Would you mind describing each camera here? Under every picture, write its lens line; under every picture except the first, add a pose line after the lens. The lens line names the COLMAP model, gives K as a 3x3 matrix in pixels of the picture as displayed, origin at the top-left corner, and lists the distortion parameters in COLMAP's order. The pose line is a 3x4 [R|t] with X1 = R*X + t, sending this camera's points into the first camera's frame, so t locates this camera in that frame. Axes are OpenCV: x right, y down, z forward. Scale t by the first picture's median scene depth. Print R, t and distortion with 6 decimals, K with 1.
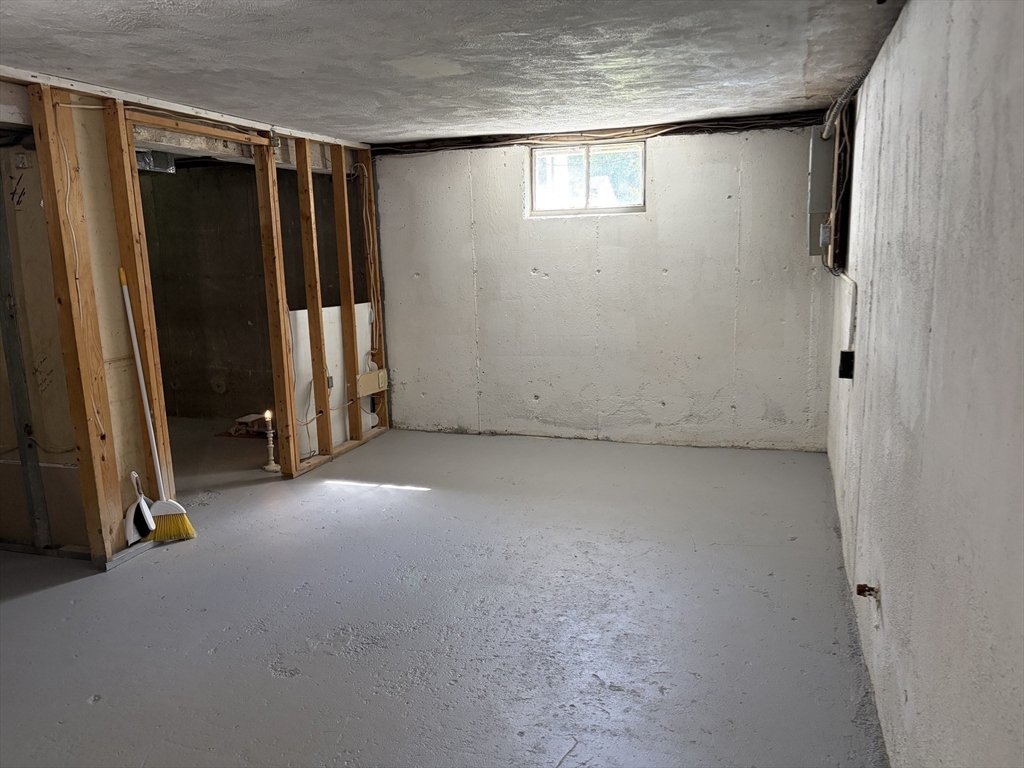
lens RADIAL K [[778.2, 0, 511.8], [0, 778.2, 384.8], [0, 0, 1]] dist [0.056232, -0.065518]
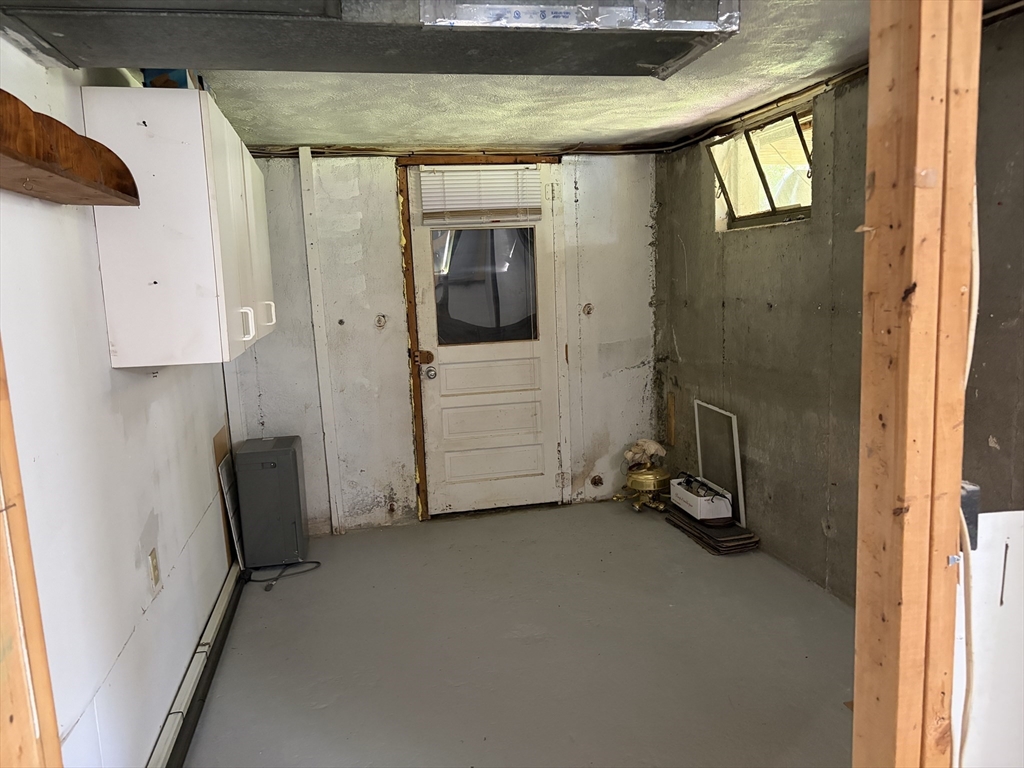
lens RADIAL K [[778.2, 0, 510.3], [0, 778.2, 385.4], [0, 0, 1]] dist [0.056232, -0.065518]
pose [[0.518544, 0.128596, -0.845325, -0.182166], [-0.130113, 0.988980, 0.070635, -0.135956], [0.845093, 0.073360, 0.529562, 0.793515]]
